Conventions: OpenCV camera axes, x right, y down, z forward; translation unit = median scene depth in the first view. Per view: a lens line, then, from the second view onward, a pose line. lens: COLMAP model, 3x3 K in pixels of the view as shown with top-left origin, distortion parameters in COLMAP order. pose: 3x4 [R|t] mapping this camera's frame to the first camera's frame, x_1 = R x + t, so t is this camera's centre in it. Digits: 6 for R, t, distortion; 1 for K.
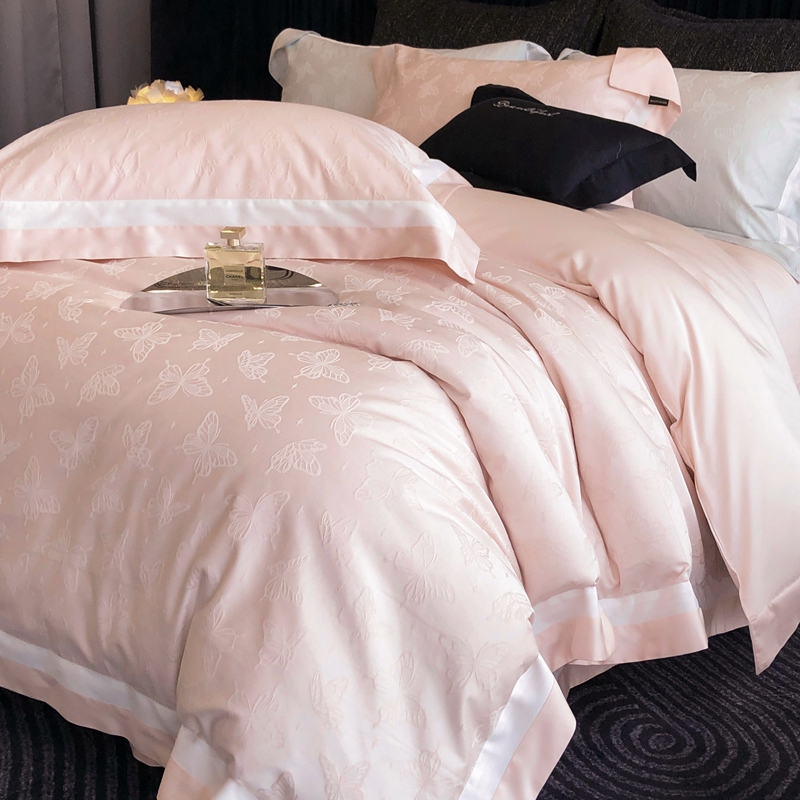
lens RADIAL K [[1345.0, 0, 400.8], [0, 1345.0, 370.7], [0, 0, 1]] dist [0.163542, -0.679067]
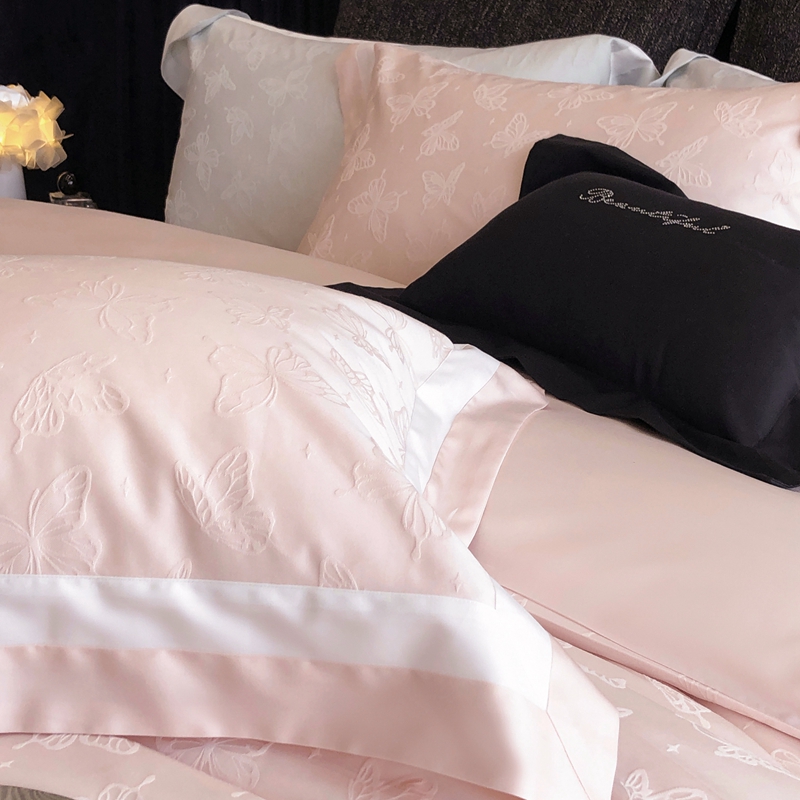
lens RADIAL K [[1504.7, 0, 402.4], [0, 1504.7, 369.3], [0, 0, 1]] dist [0.150300, -0.600596]
pose [[0.999898, -0.004068, 0.013678, -0.003541], [0.003780, 0.999772, 0.021013, -0.190234], [-0.013761, -0.020959, 0.999686, 0.595273]]
